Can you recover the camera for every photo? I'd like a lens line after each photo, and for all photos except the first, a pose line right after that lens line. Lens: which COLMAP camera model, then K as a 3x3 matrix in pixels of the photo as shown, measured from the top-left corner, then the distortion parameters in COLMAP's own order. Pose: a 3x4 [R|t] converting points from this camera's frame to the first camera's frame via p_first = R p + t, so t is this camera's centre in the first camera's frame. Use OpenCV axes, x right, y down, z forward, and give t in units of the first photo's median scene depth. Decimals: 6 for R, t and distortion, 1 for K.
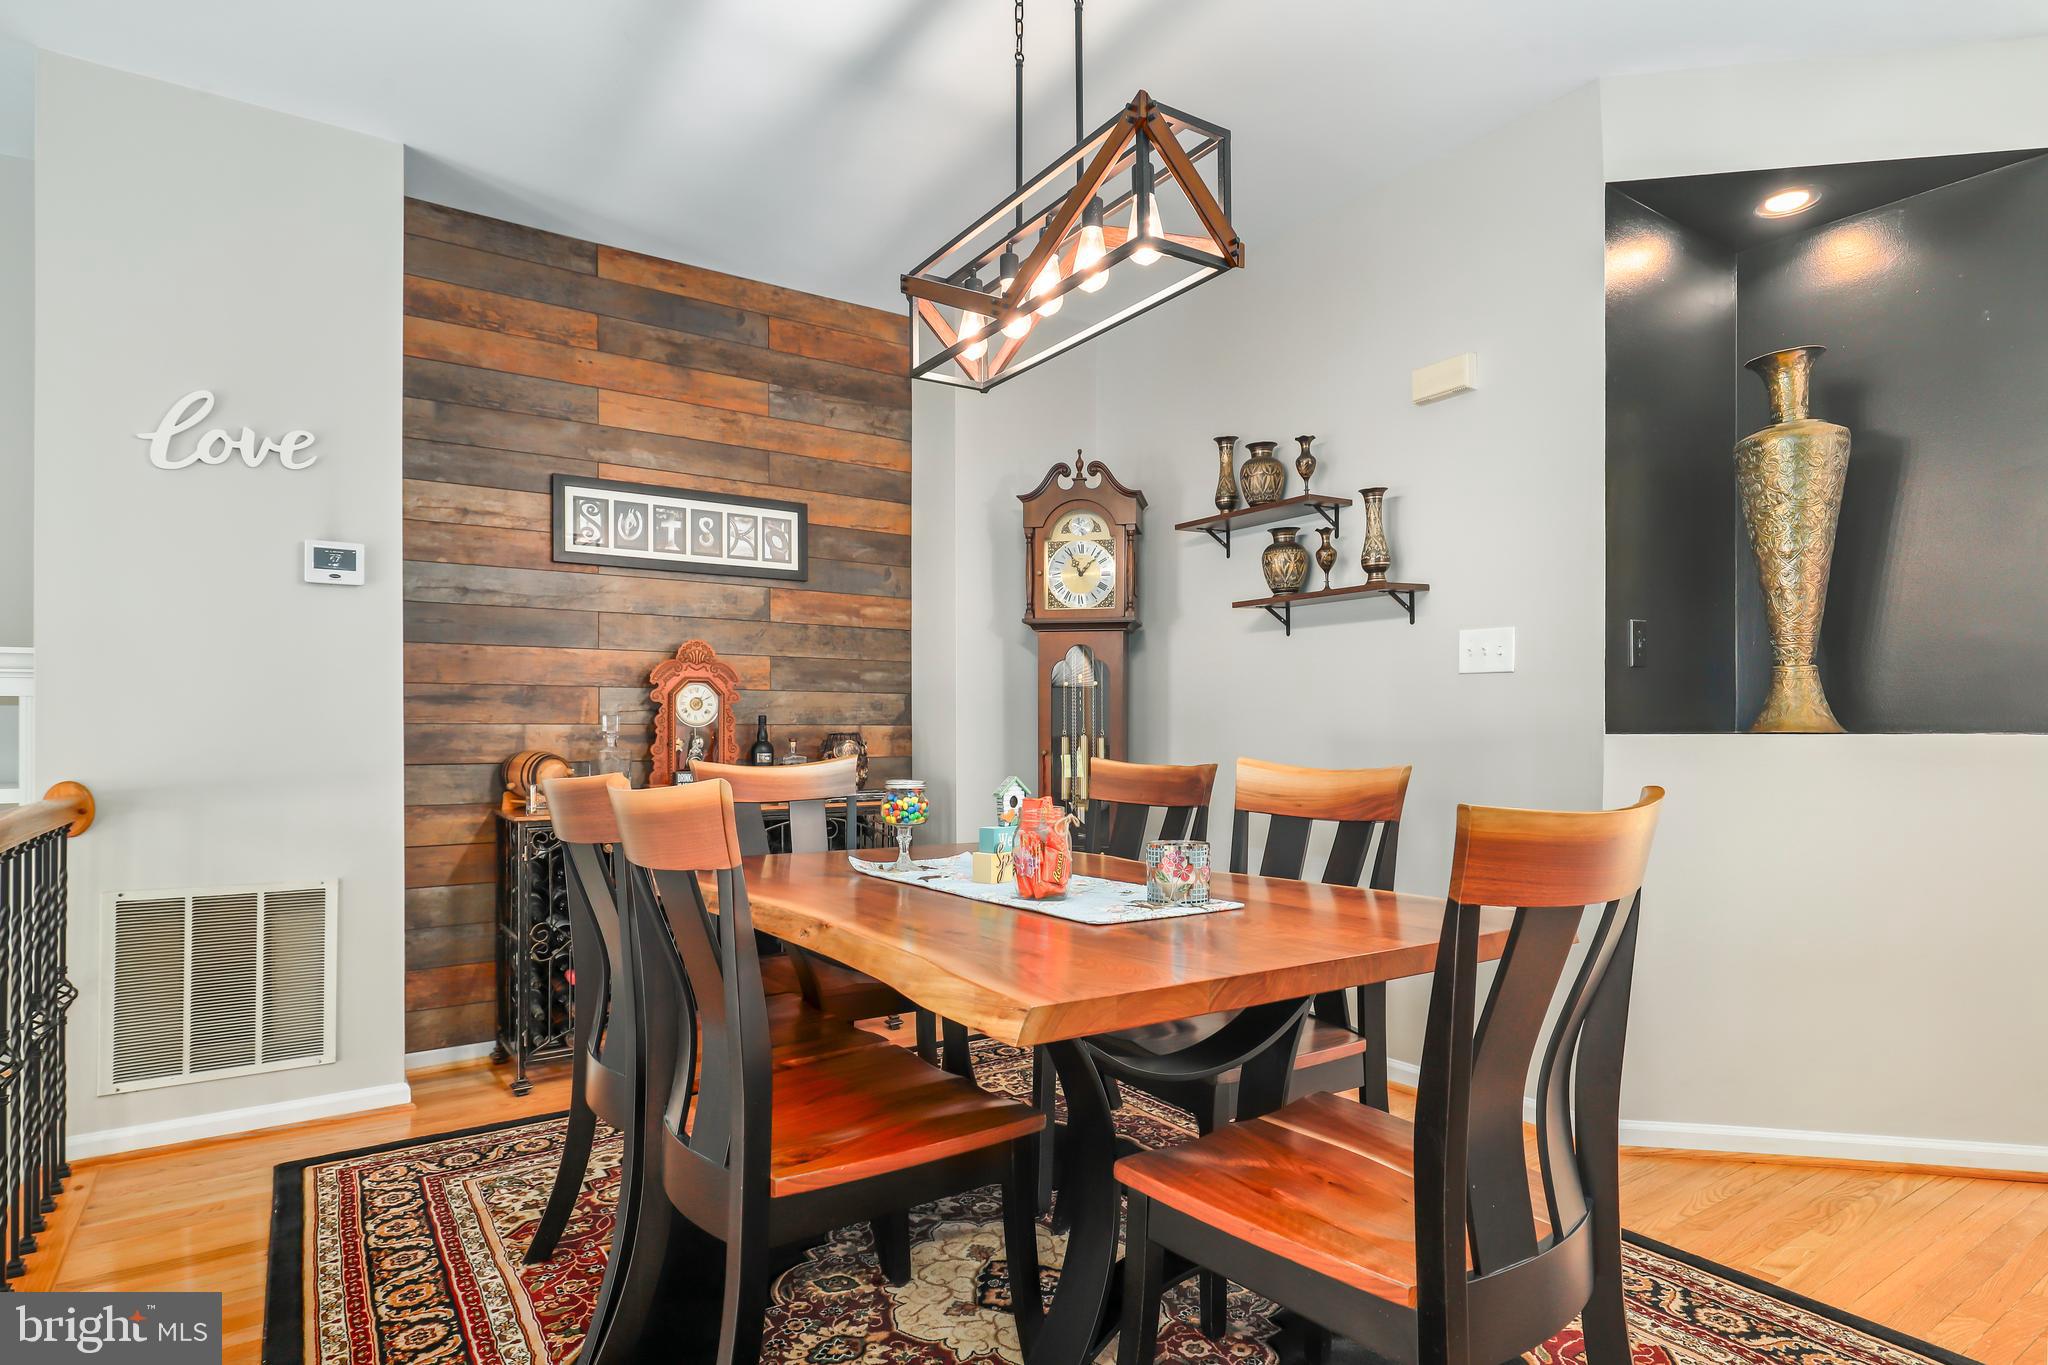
lens RADIAL K [[1067.9, 0, 1045.1], [0, 1067.9, 715.8], [0, 0, 1]] dist [-0.011495, -0.000042]
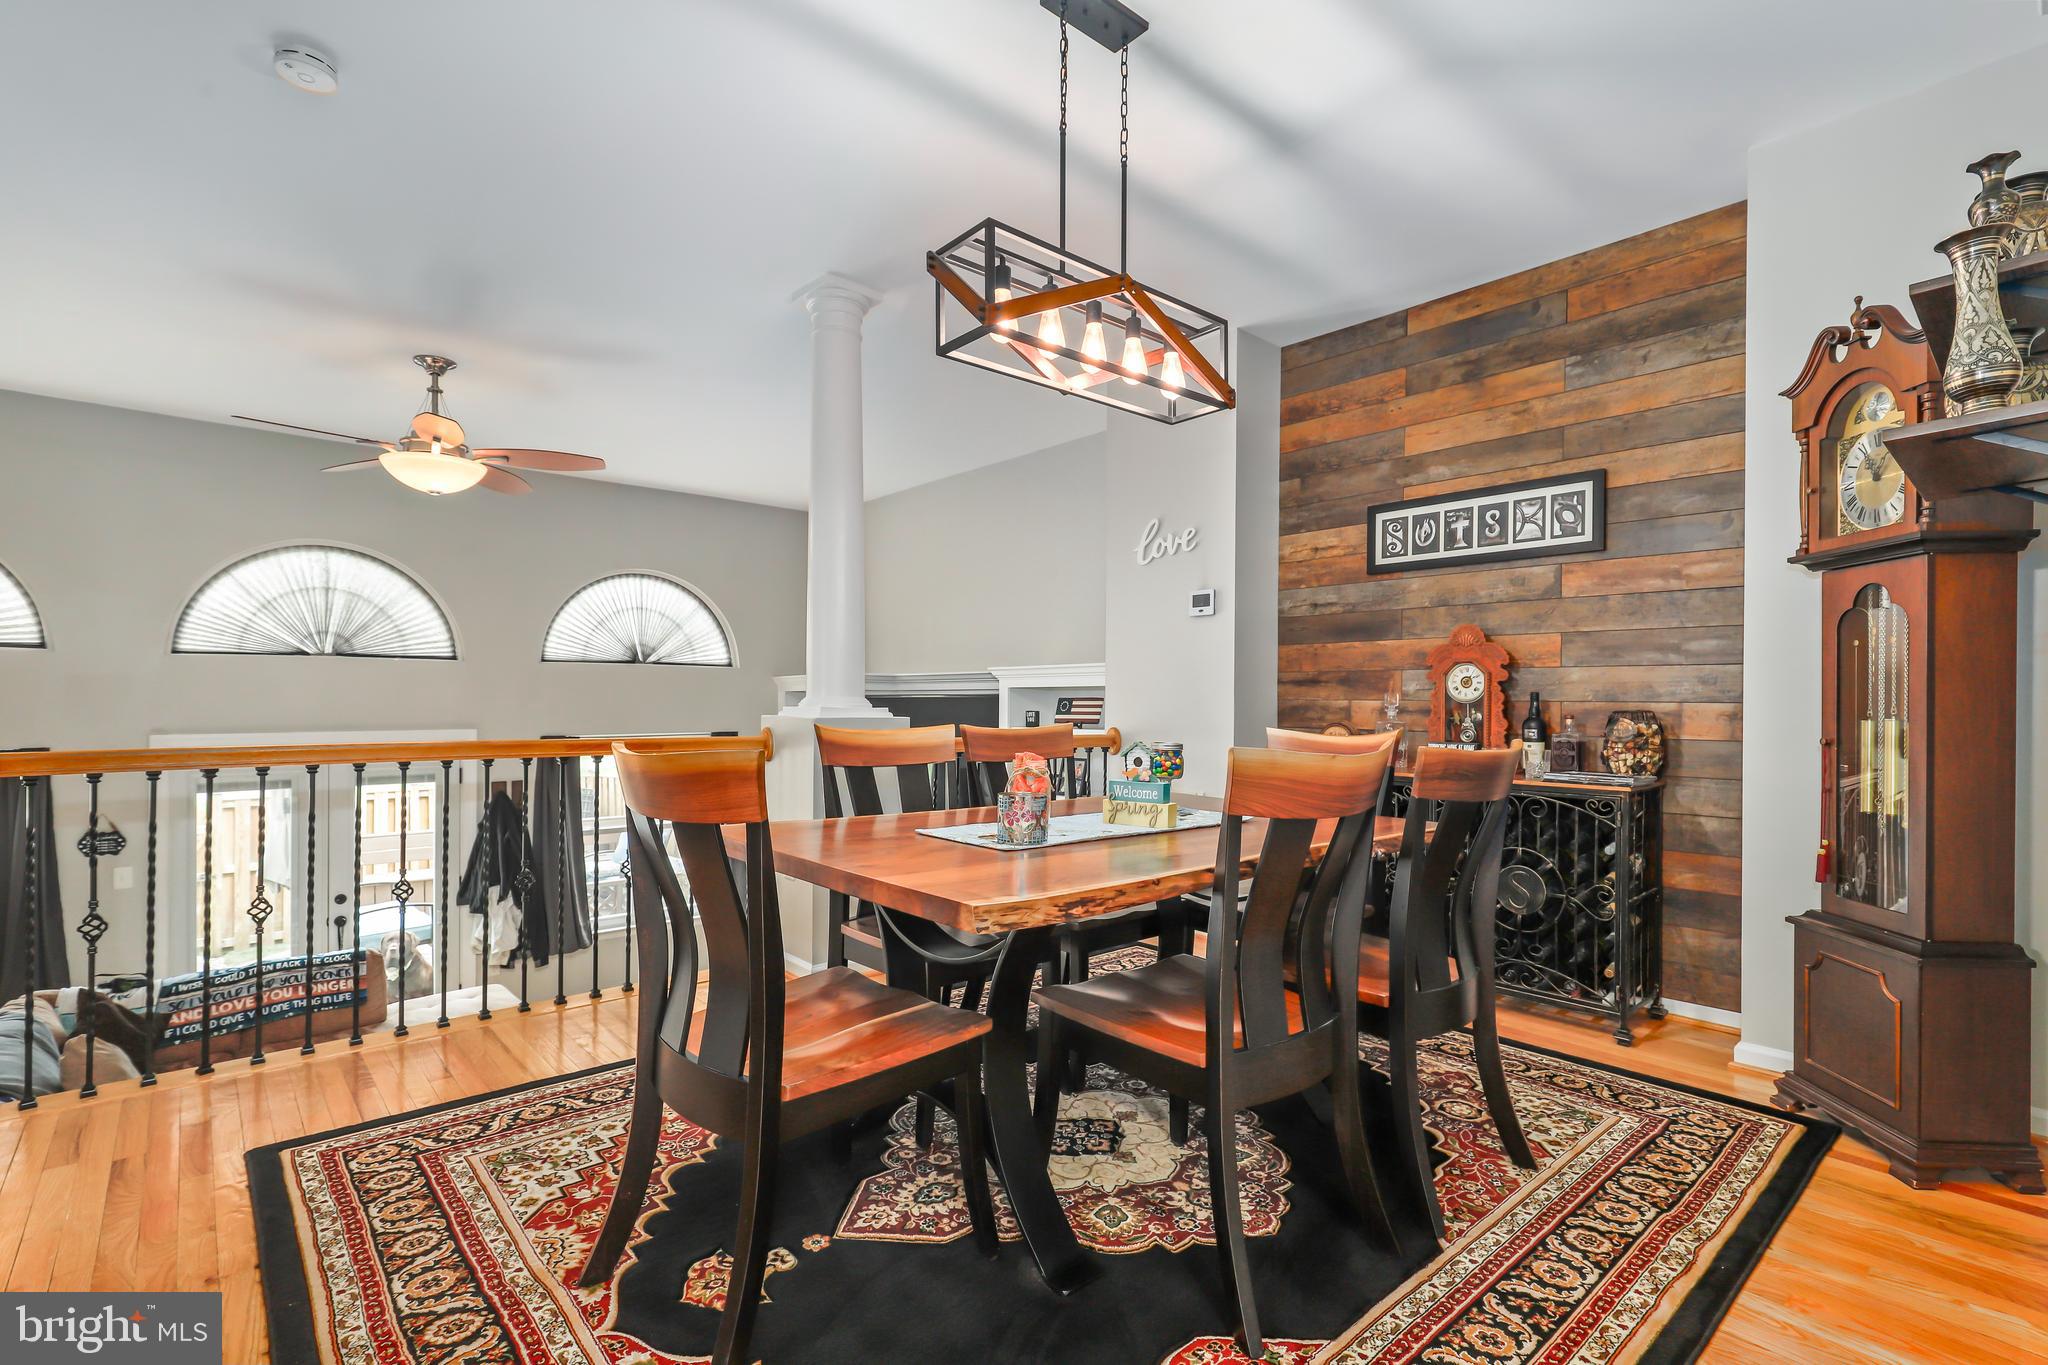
lens RADIAL K [[937.3, 0, 1007.7], [0, 937.3, 688.7], [0, 0, 1]] dist [-0.000555, -0.000699]
pose [[0.112412, -0.010951, -0.993601, 0.575190], [0.003244, 0.999938, -0.010653, 0.004278], [0.993656, -0.002026, 0.112440, 0.404411]]
